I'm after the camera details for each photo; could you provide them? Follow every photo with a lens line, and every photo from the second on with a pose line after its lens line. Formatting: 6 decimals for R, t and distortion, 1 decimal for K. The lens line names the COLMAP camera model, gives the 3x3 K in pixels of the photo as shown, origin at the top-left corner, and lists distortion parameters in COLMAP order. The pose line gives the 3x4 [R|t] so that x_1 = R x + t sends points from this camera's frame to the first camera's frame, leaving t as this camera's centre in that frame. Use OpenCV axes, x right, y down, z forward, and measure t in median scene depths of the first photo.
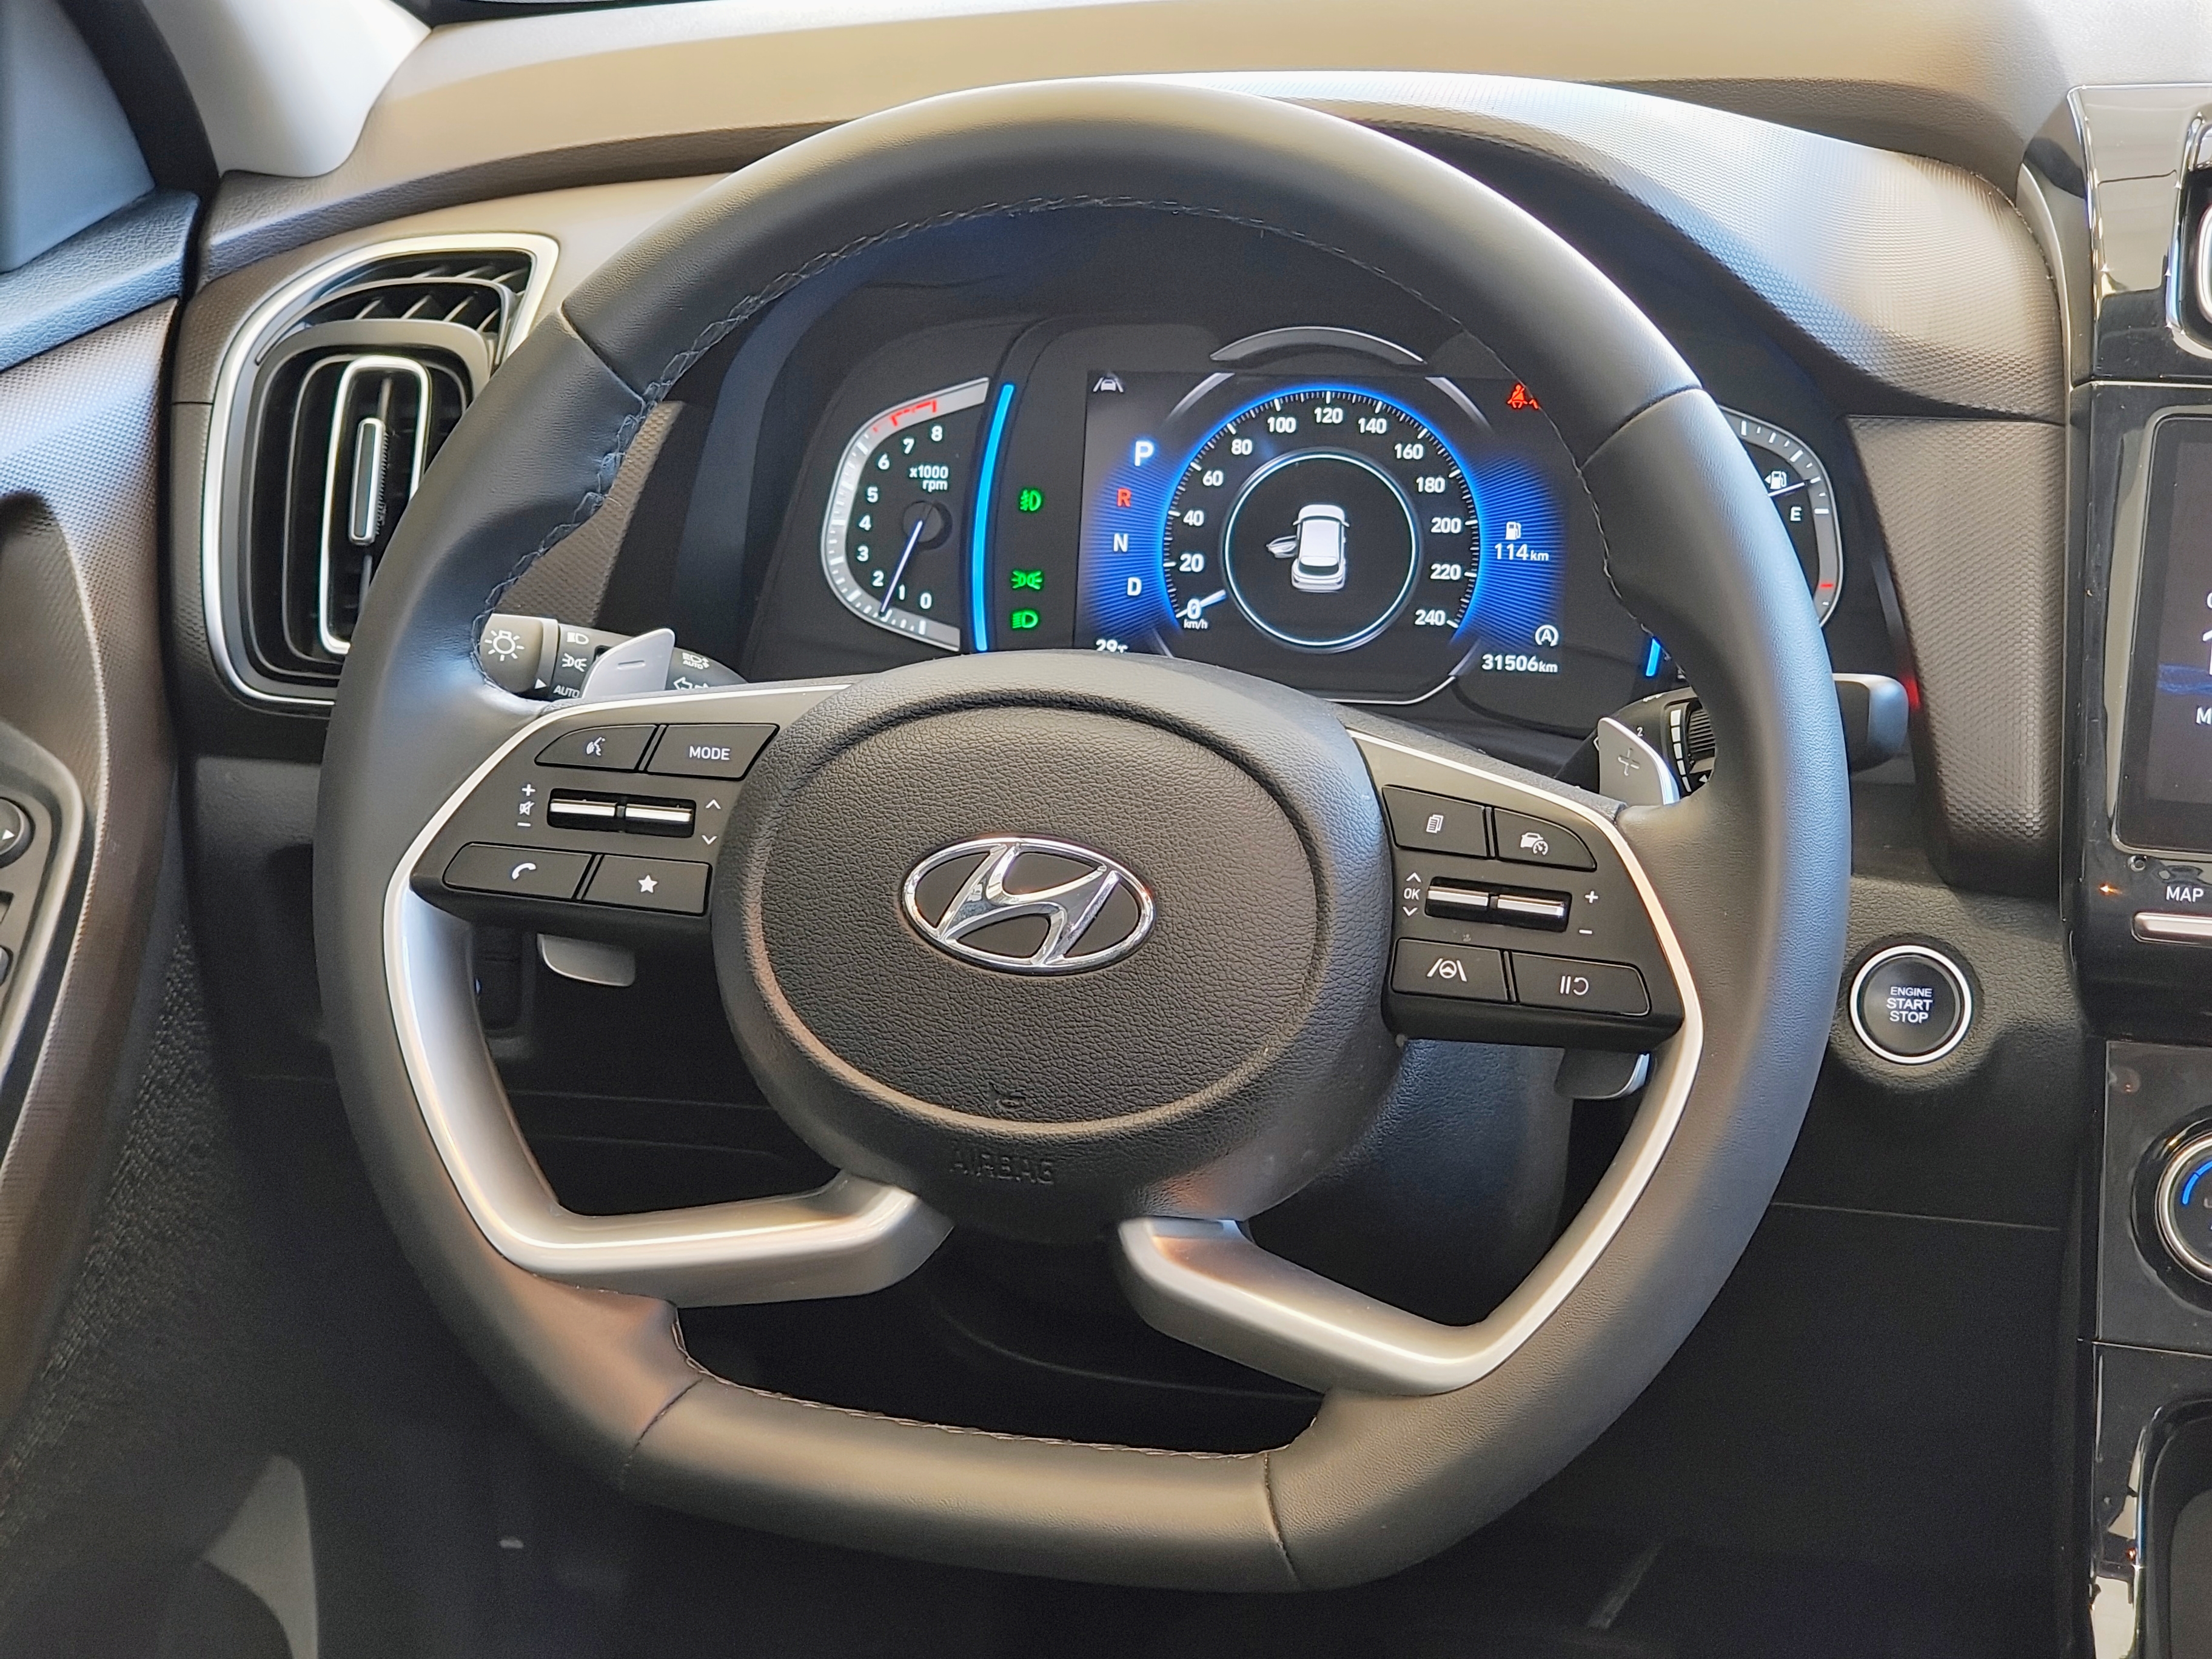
lens RADIAL K [[4388.3, 0, 1110.2], [0, 4388.3, 824.8], [0, 0, 1]] dist [0.211536, 0.000000]
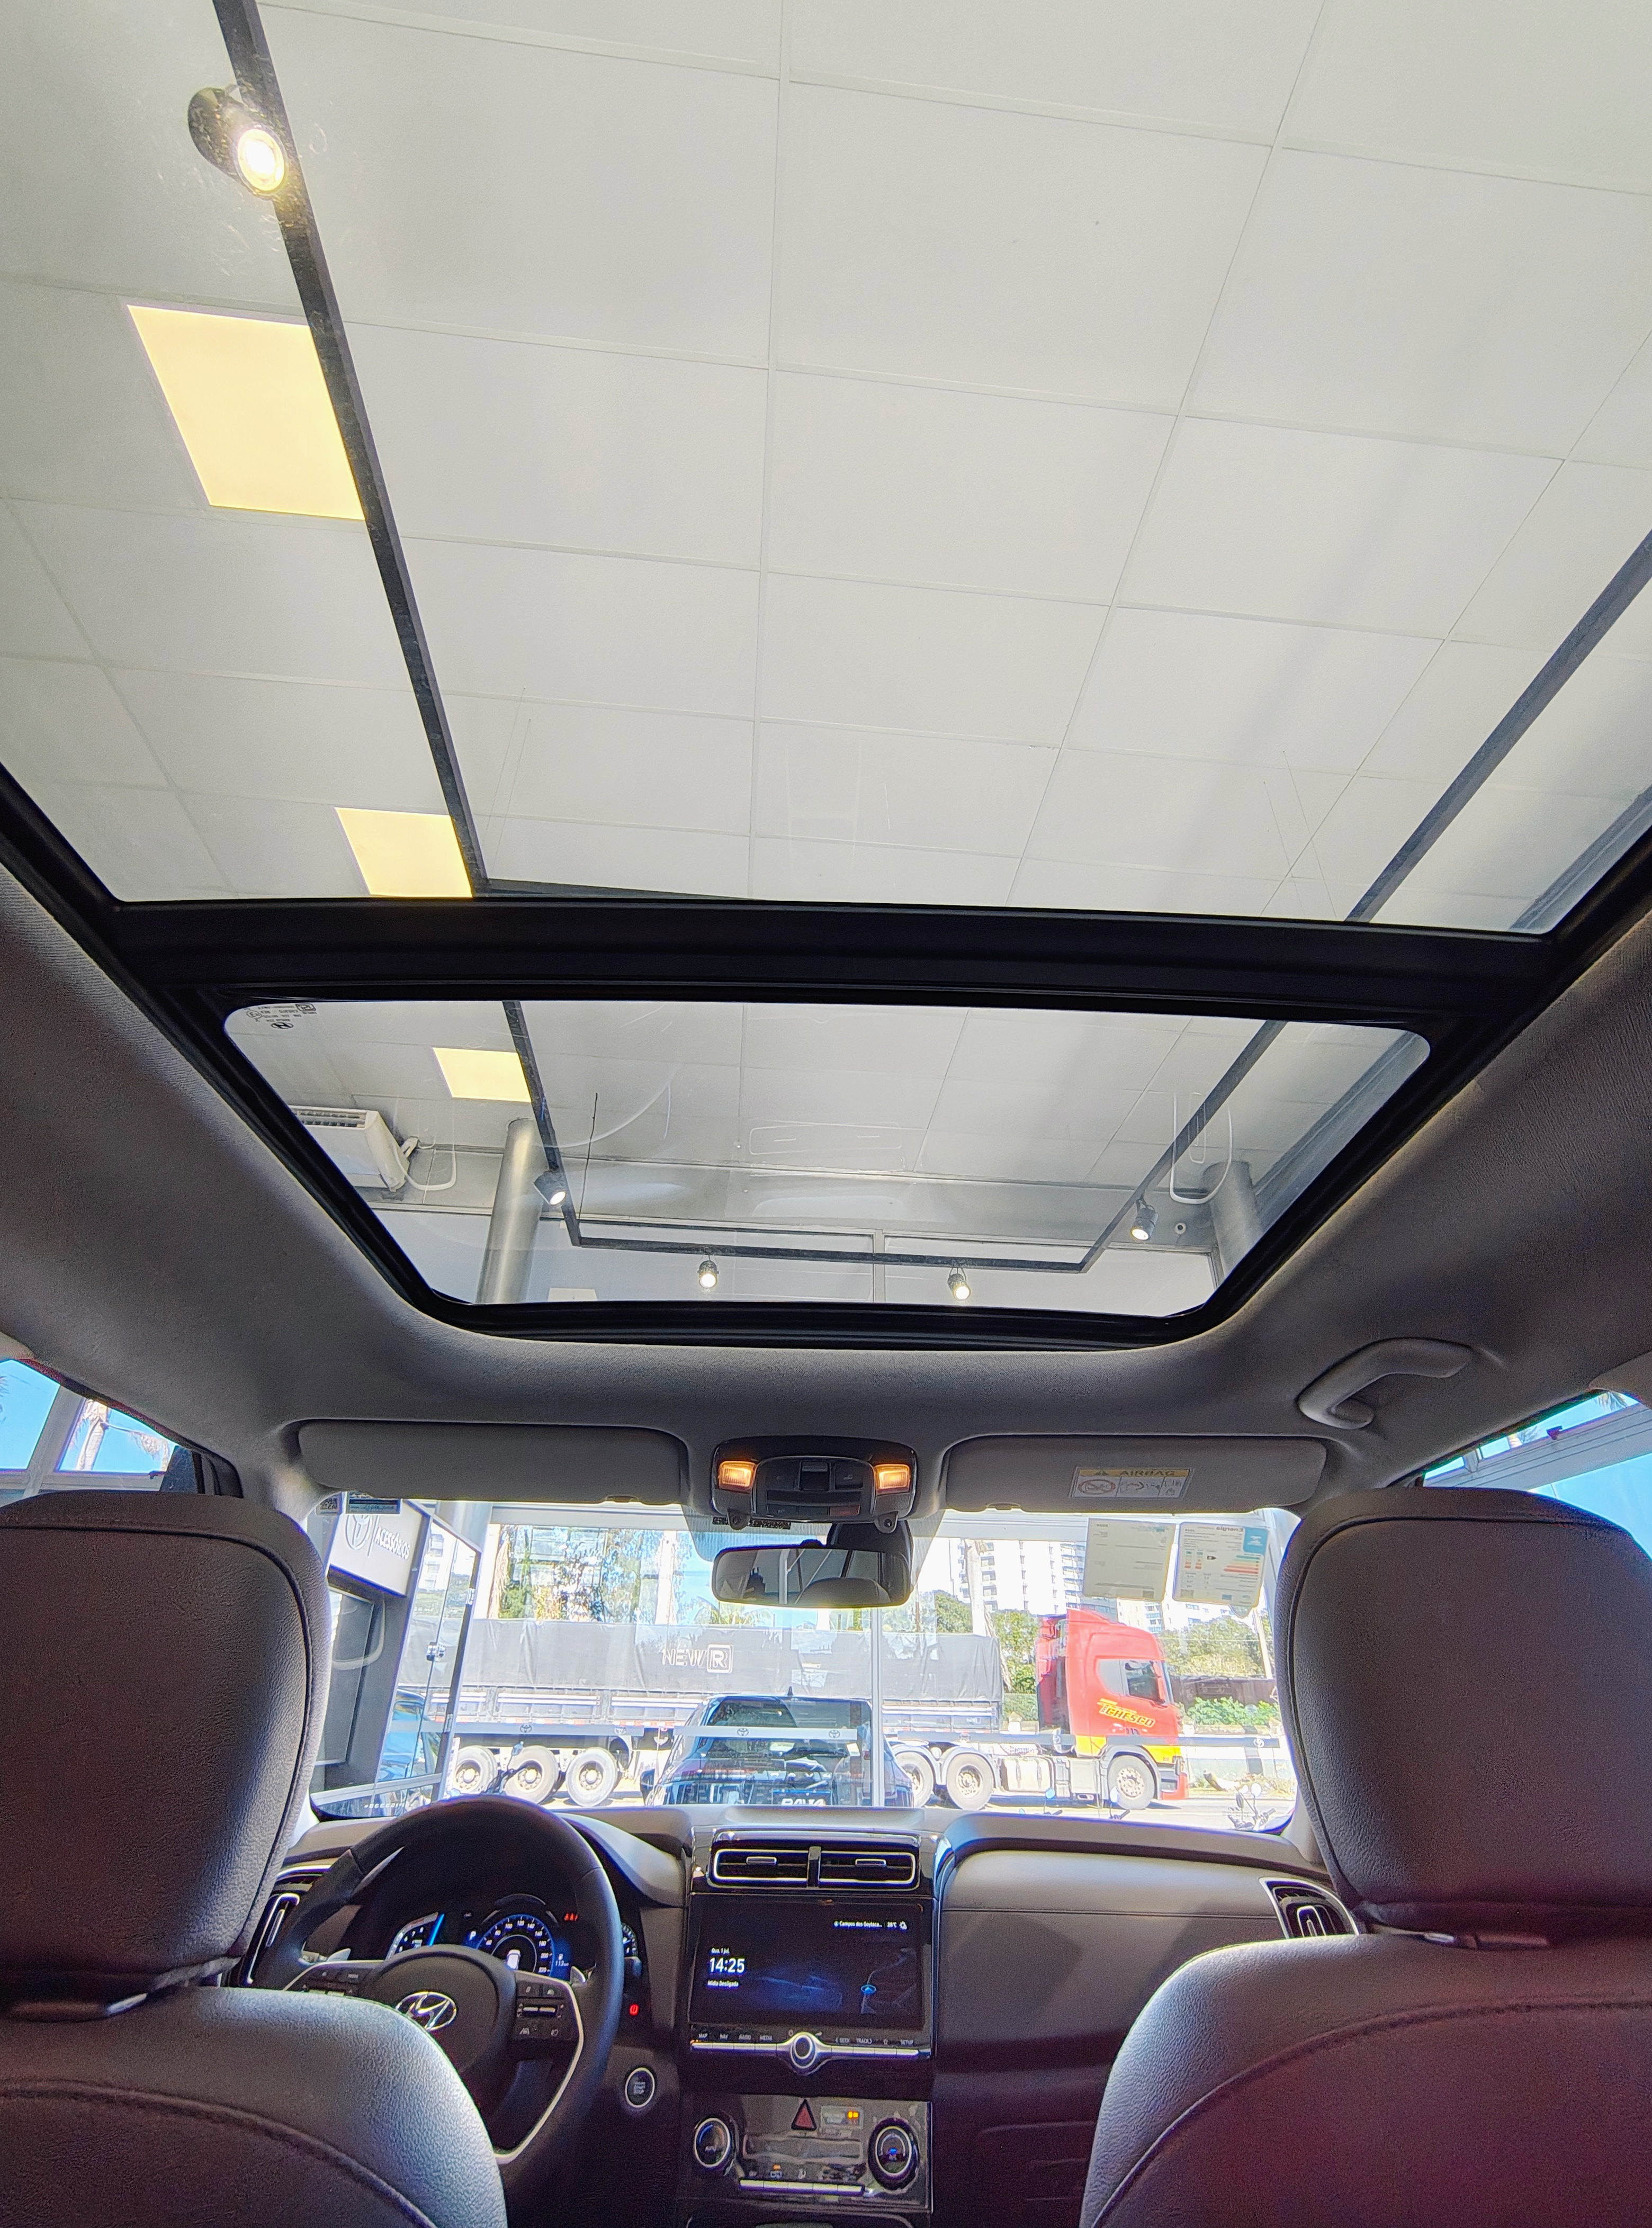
lens RADIAL K [[1017.4, 0, 828.2], [0, 1017.4, 1120.6], [0, 0, 1]] dist [0.000216, 0.000352]
pose [[0.966230, 0.172169, 0.191720, 0.015917], [0.040537, 0.633199, -0.772927, 0.190204], [-0.254471, 0.754597, 0.604837, -0.249959]]
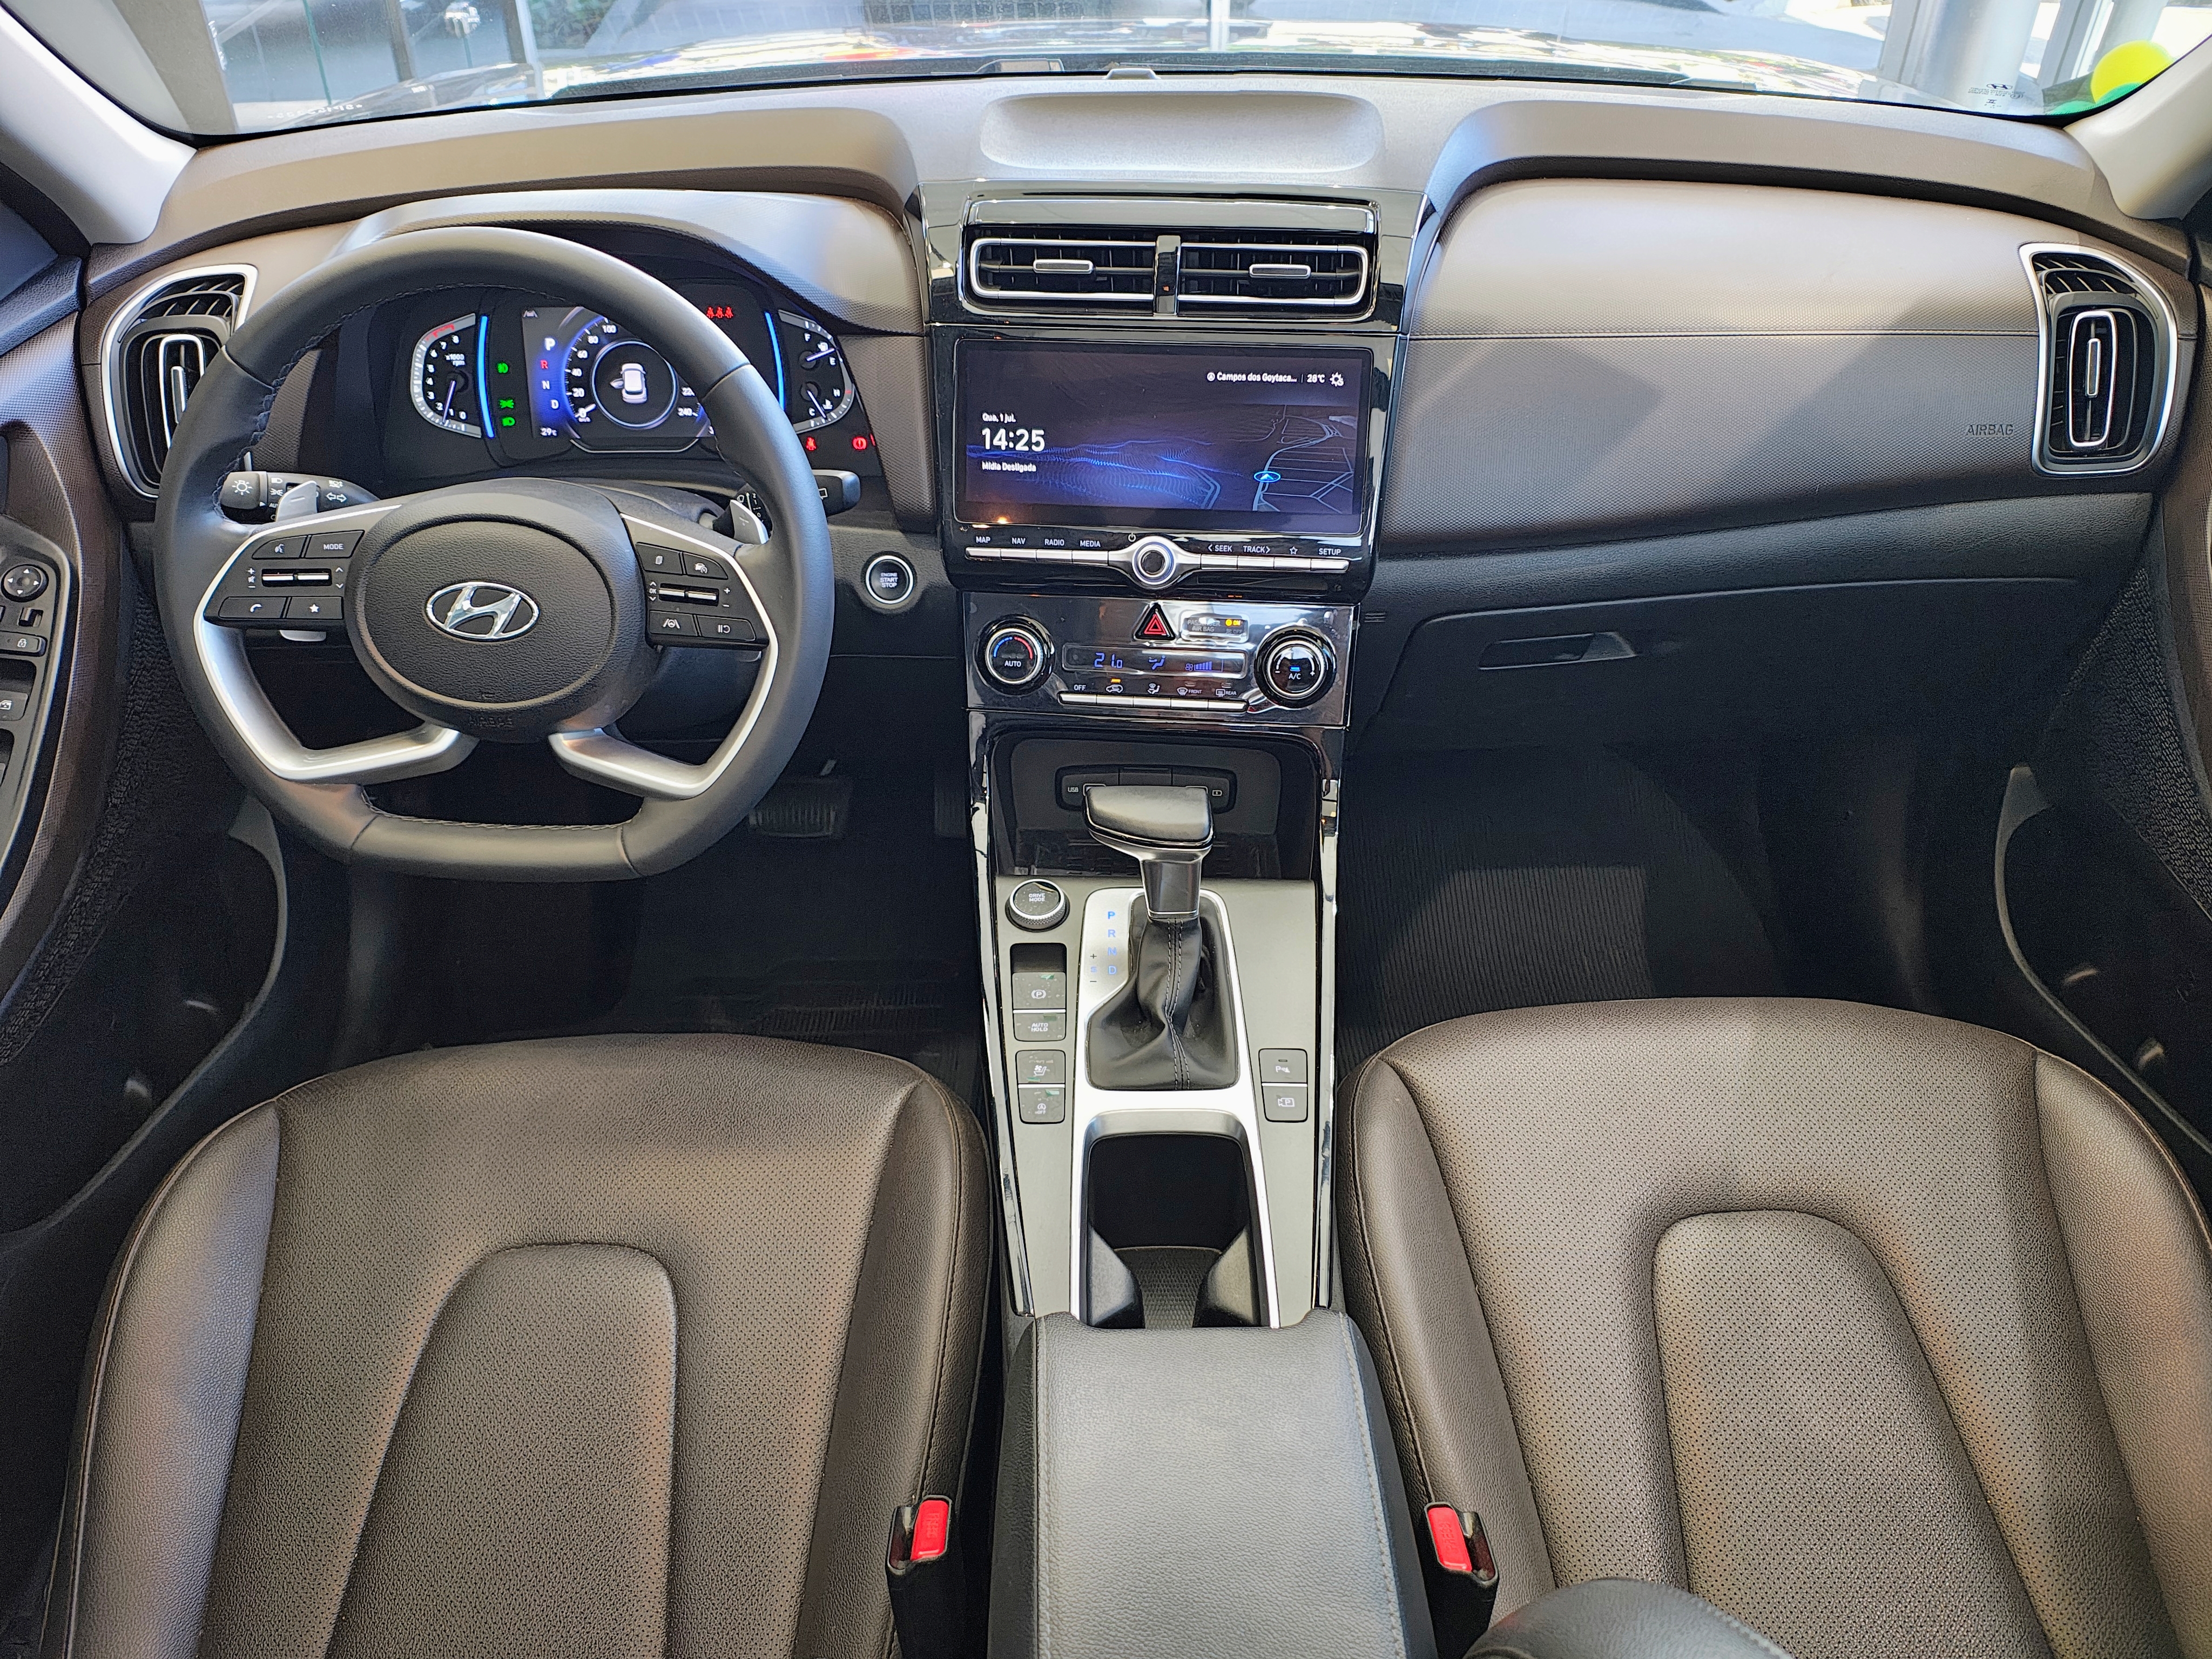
lens RADIAL K [[1634.0, 0, 1110.3], [0, 1634.0, 840.2], [0, 0, 1]] dist [0.025664, -0.077936]
pose [[0.969880, -0.124196, 0.209542, 0.083154], [0.054176, 0.948690, 0.311534, -0.092704], [-0.237482, -0.290798, 0.926844, 0.063979]]
